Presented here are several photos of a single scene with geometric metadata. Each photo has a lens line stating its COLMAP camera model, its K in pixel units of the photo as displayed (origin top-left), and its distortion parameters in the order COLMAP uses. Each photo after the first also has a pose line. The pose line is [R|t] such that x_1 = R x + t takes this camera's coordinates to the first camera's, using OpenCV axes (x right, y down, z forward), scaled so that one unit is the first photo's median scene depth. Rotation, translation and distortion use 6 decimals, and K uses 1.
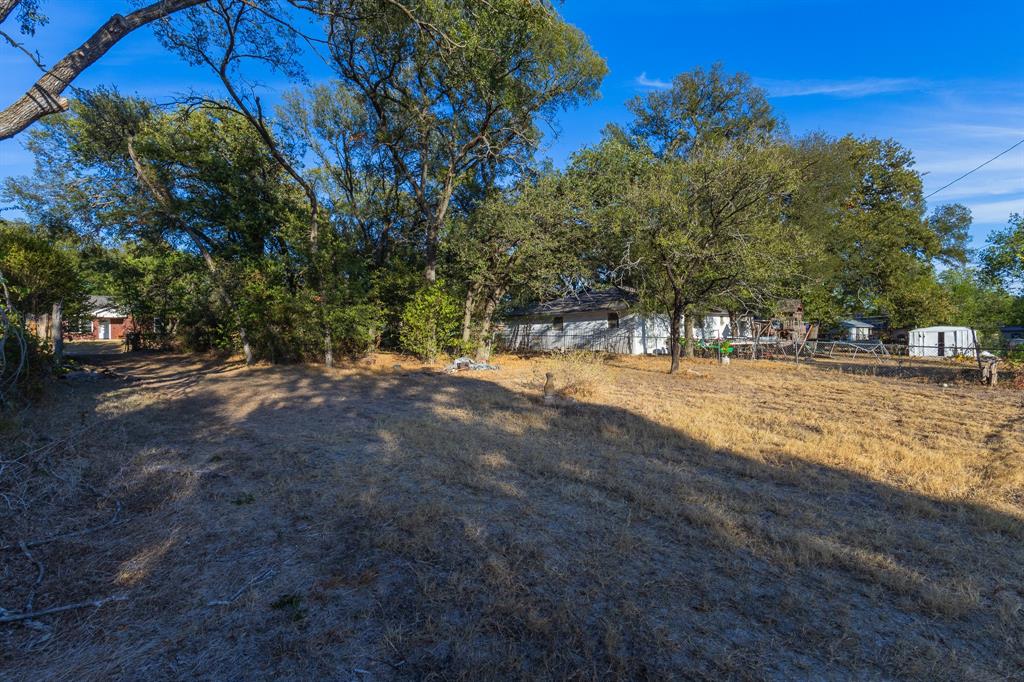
lens RADIAL K [[476.8, 0, 513.0], [0, 476.8, 333.8], [0, 0, 1]] dist [0.019604, -0.001713]
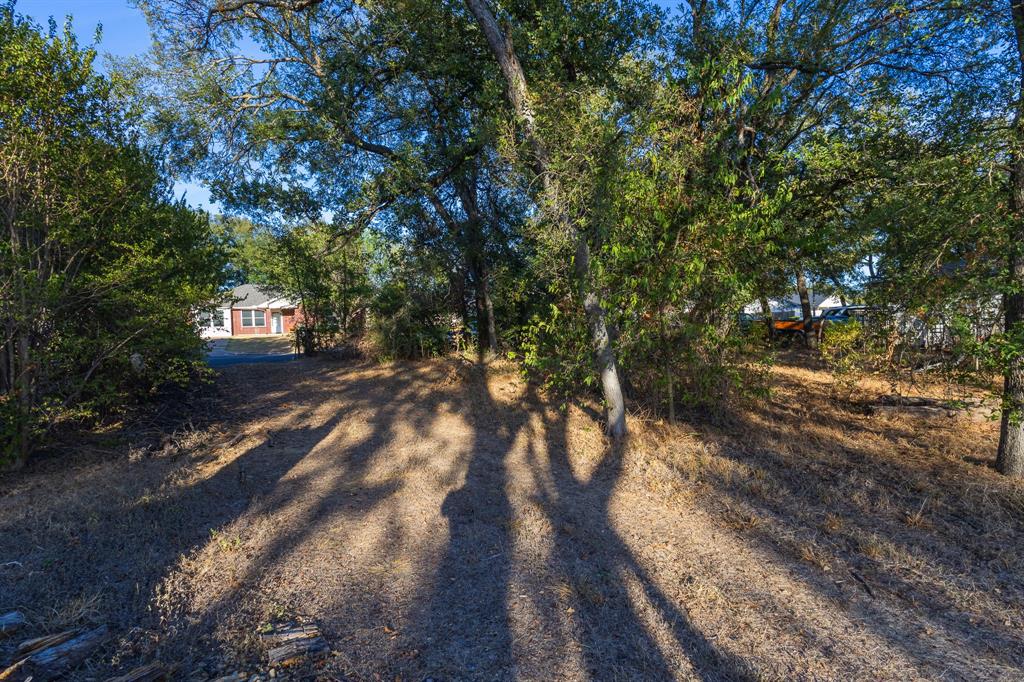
lens RADIAL K [[476.8, 0, 519.5], [0, 476.8, 340.6], [0, 0, 1]] dist [0.019604, -0.001713]
pose [[0.969553, -0.001718, -0.244876, -0.306452], [0.011031, 0.999267, 0.036664, -0.004394], [0.244633, -0.038249, 0.968861, 0.391102]]
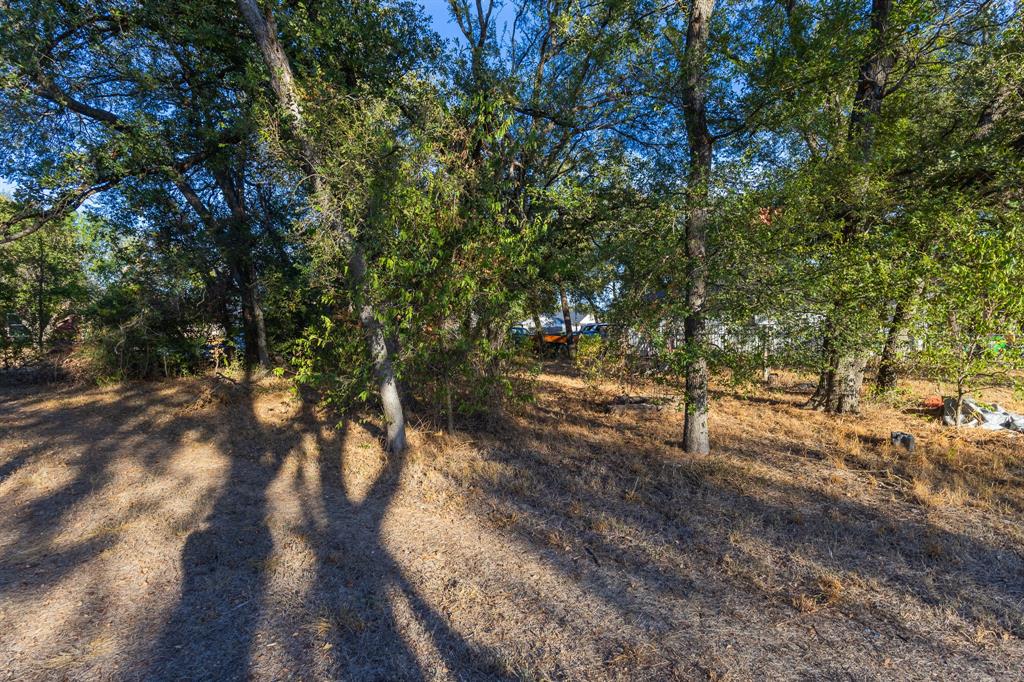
lens RADIAL K [[476.8, 0, 516.9], [0, 476.8, 339.7], [0, 0, 1]] dist [0.019604, -0.001713]
pose [[0.984175, -0.006956, 0.177063, -0.302072], [0.005060, 0.999925, 0.011157, -0.004448], [-0.177127, -0.010085, 0.984136, 0.391023]]
